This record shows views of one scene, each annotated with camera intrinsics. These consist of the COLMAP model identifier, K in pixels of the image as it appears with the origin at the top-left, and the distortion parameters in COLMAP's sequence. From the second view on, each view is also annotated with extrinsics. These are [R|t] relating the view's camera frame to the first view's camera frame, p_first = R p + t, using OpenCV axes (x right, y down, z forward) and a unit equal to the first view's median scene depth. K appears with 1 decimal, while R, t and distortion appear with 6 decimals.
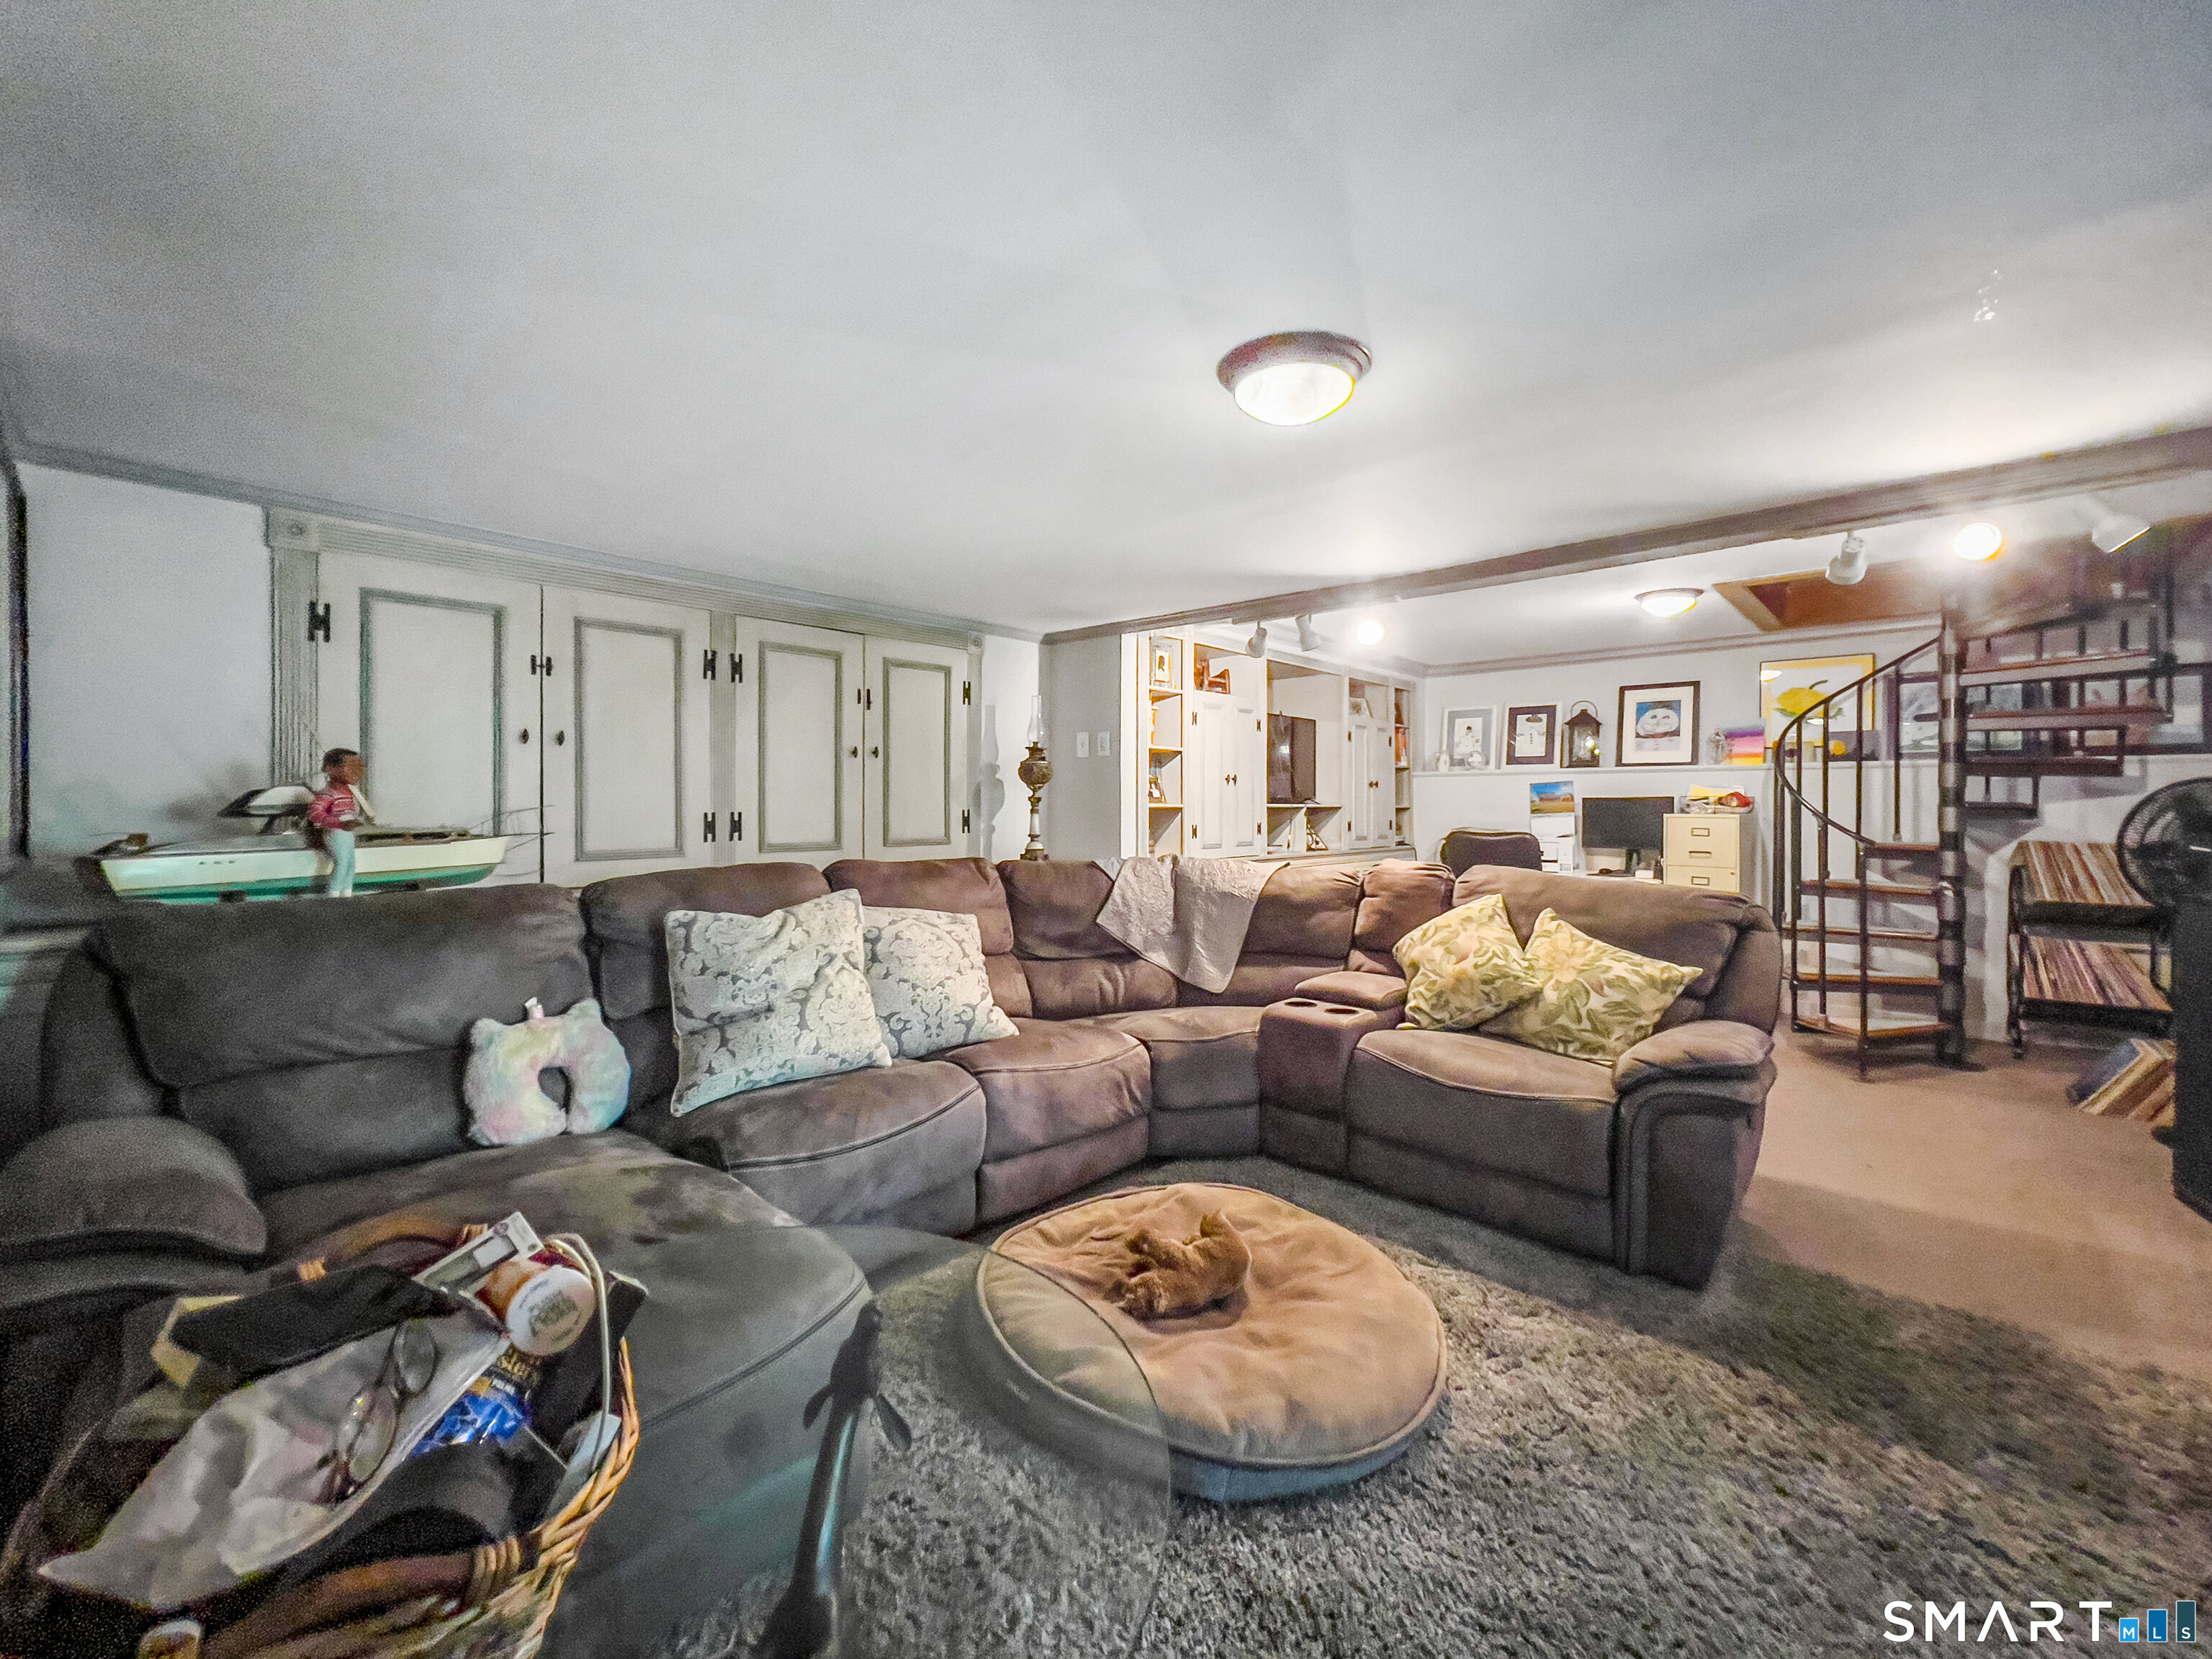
lens RADIAL K [[913.0, 0, 1110.4], [0, 913.0, 813.7], [0, 0, 1]] dist [-0.000923, 0.000062]
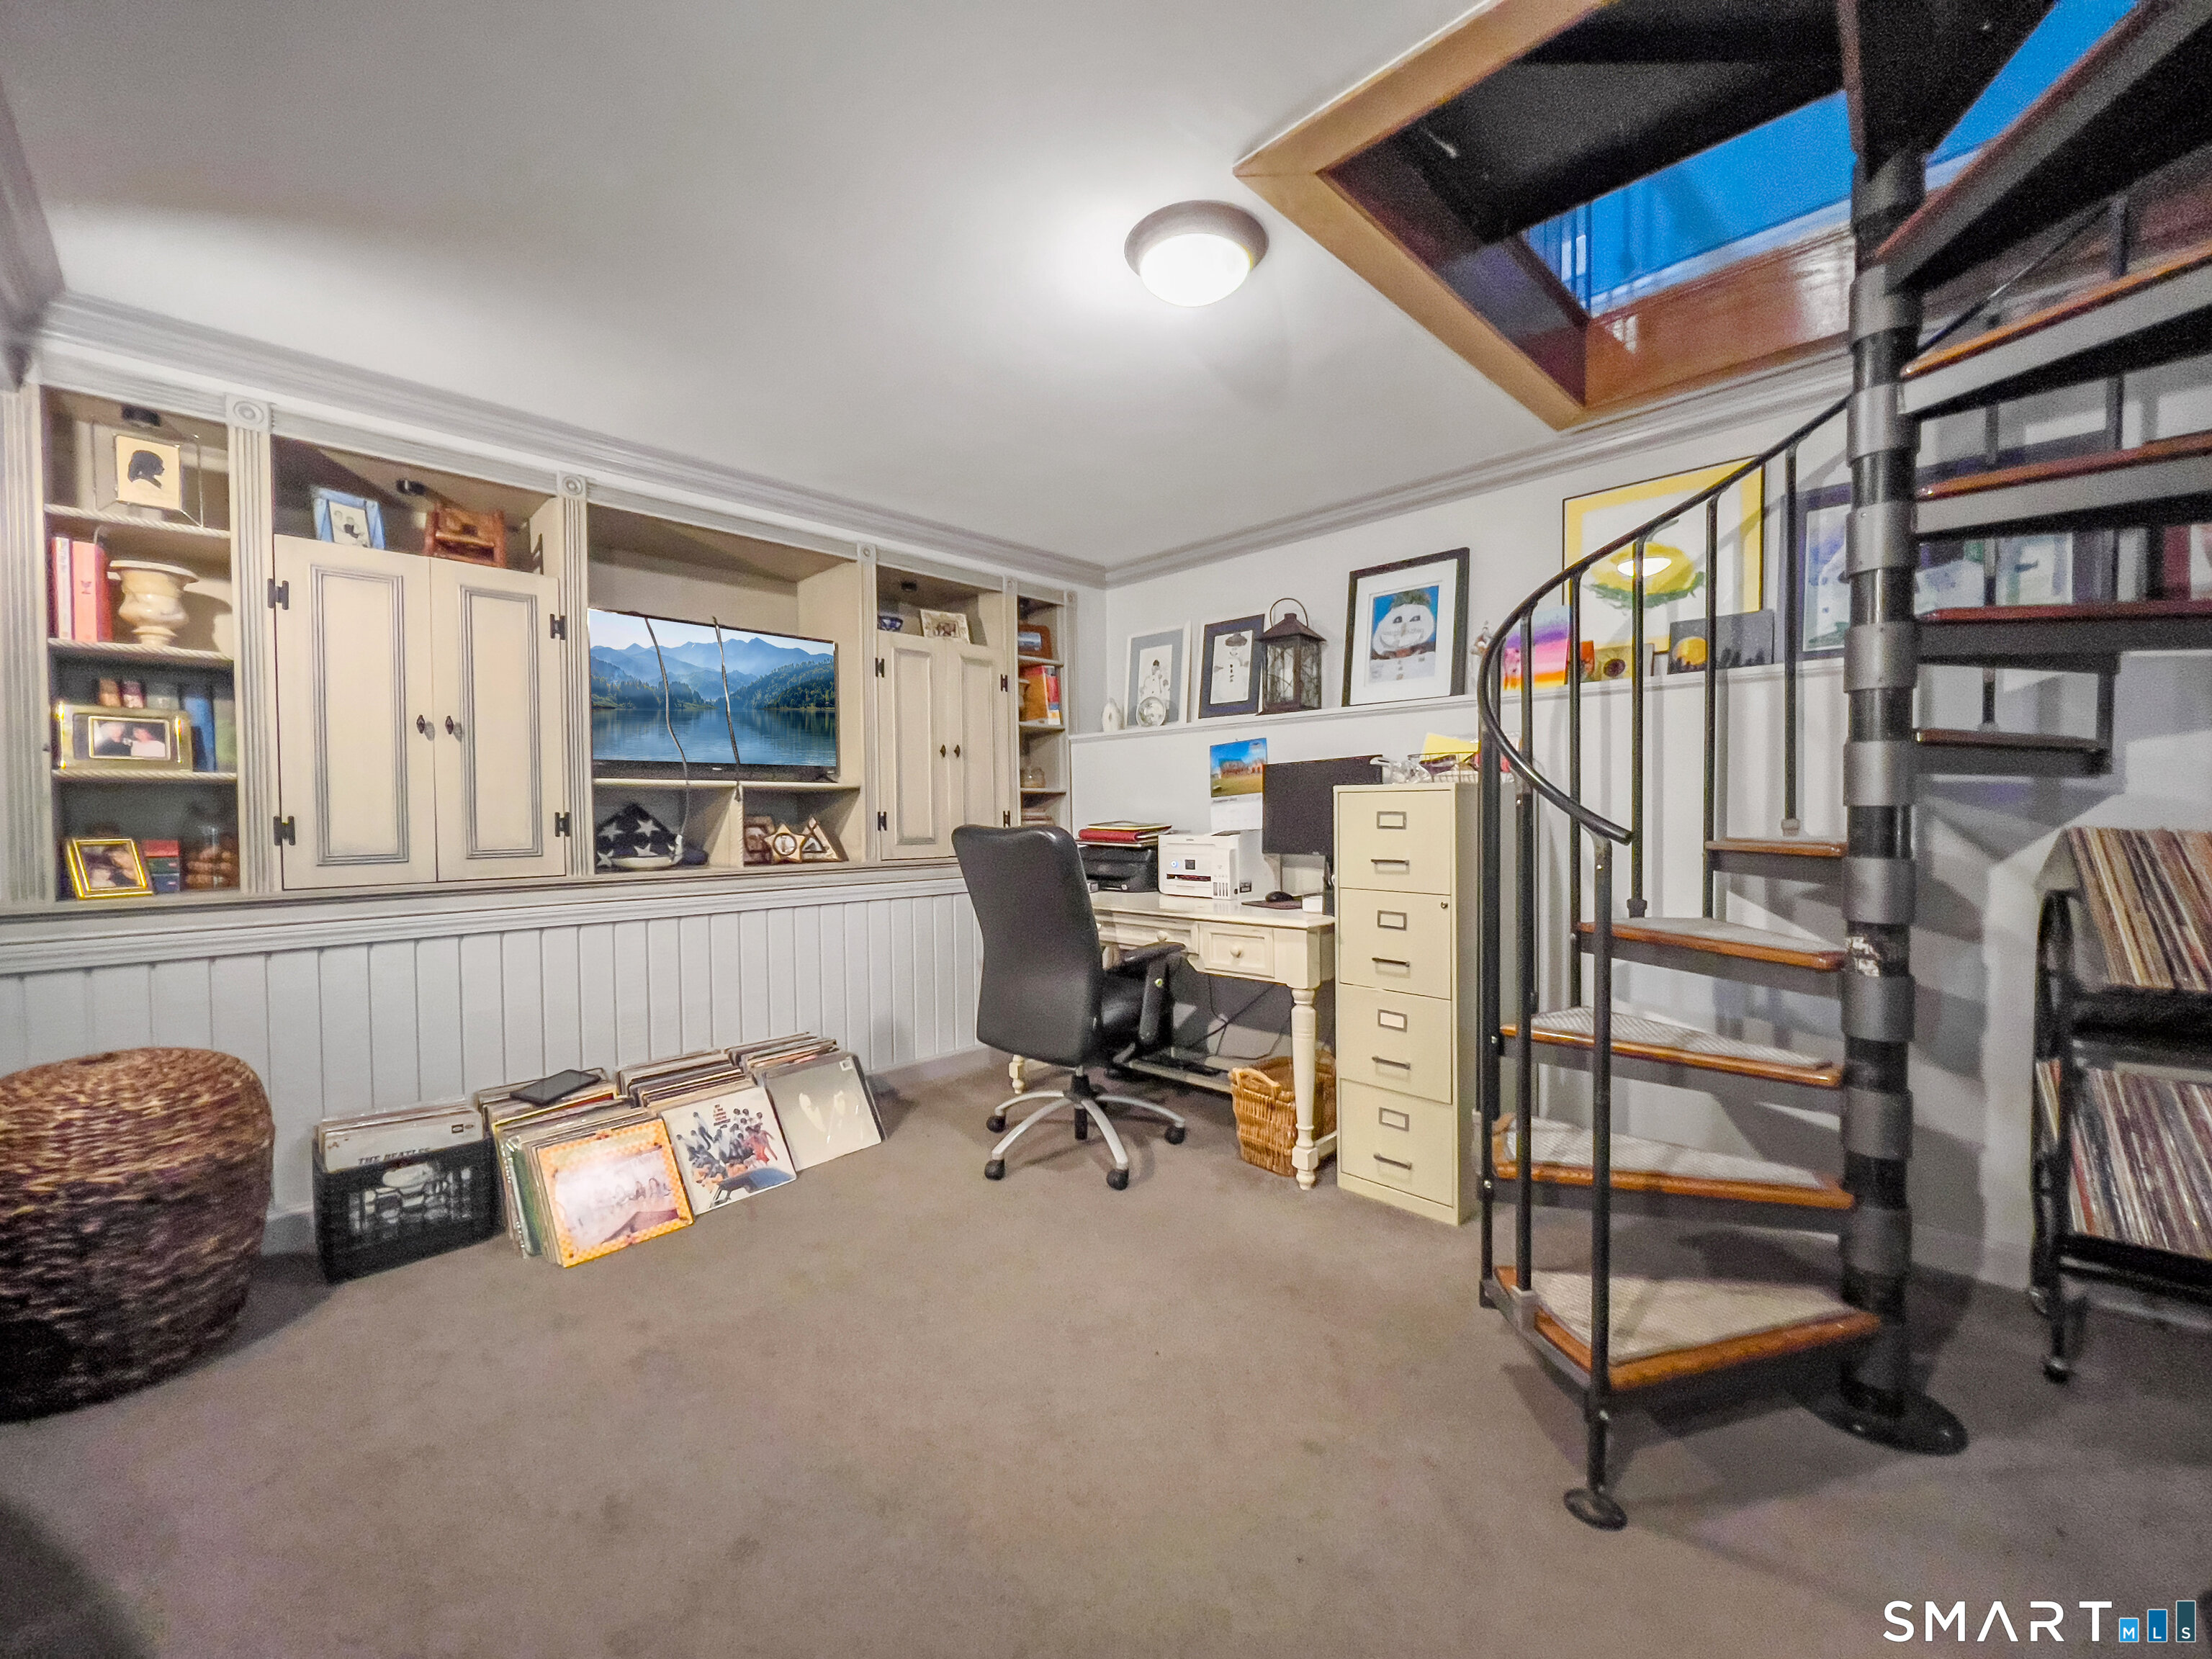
lens RADIAL K [[913.0, 0, 1101.4], [0, 913.0, 837.8], [0, 0, 1]] dist [-0.000923, 0.000062]
pose [[0.999370, -0.010720, -0.033819, 0.551254], [0.011366, 0.999756, 0.018946, 0.019880], [0.033608, -0.019318, 0.999248, 0.549344]]
